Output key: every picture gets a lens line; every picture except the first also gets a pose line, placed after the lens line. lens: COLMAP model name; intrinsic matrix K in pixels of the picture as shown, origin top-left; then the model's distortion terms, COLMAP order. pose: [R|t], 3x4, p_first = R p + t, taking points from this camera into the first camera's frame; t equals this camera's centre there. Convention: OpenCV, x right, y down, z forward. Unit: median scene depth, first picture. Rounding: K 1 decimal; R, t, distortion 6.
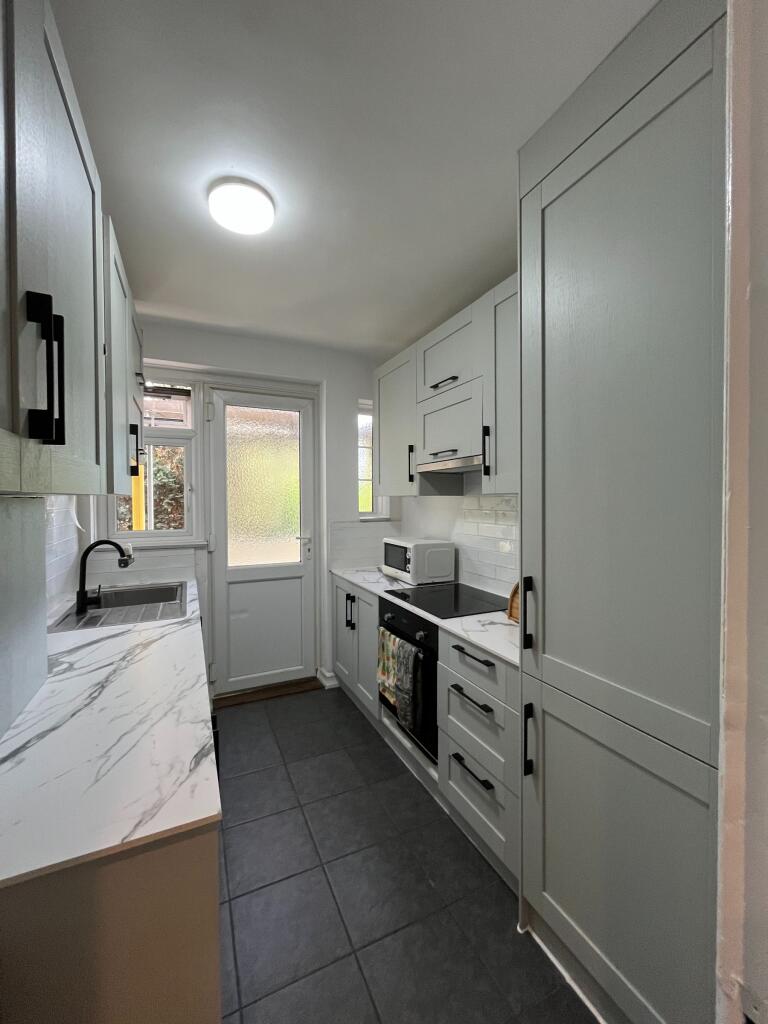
lens RADIAL K [[411.0, 0, 384.4], [0, 411.0, 505.4], [0, 0, 1]] dist [-0.004332, -0.000282]
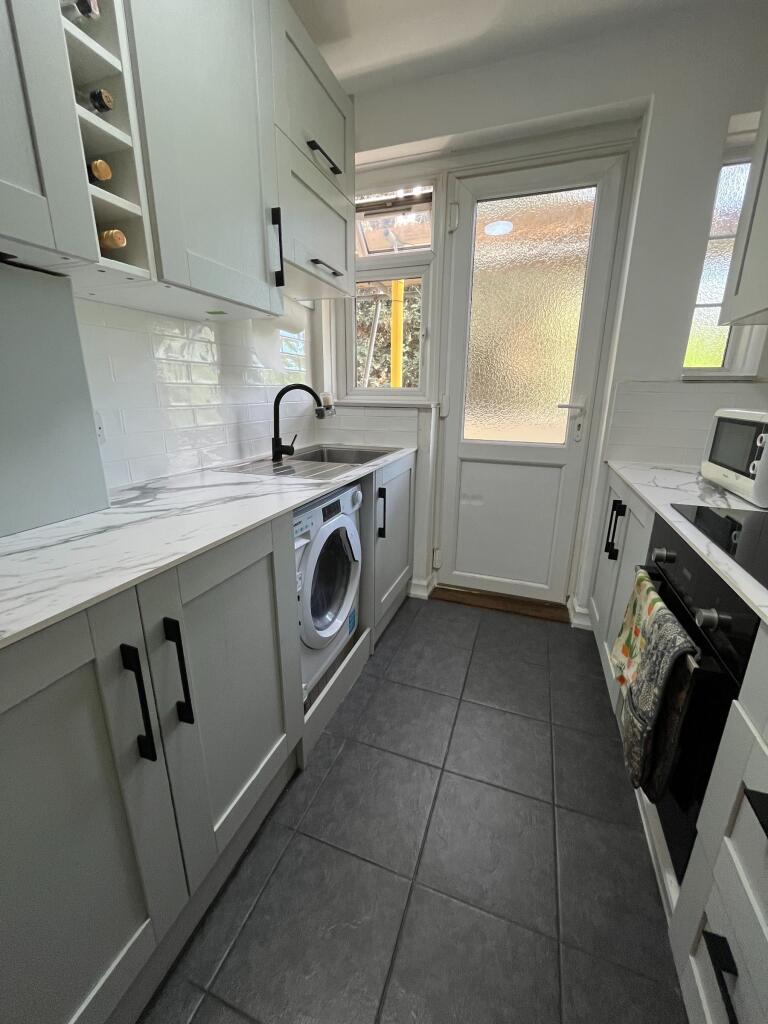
lens RADIAL K [[411.0, 0, 384.4], [0, 411.0, 505.4], [0, 0, 1]] dist [-0.004332, -0.000282]
pose [[0.699672, 0.199387, -0.686078, 0.085589], [-0.021101, 0.965618, 0.259108, 0.077801], [0.714152, -0.166814, 0.679823, 0.365384]]
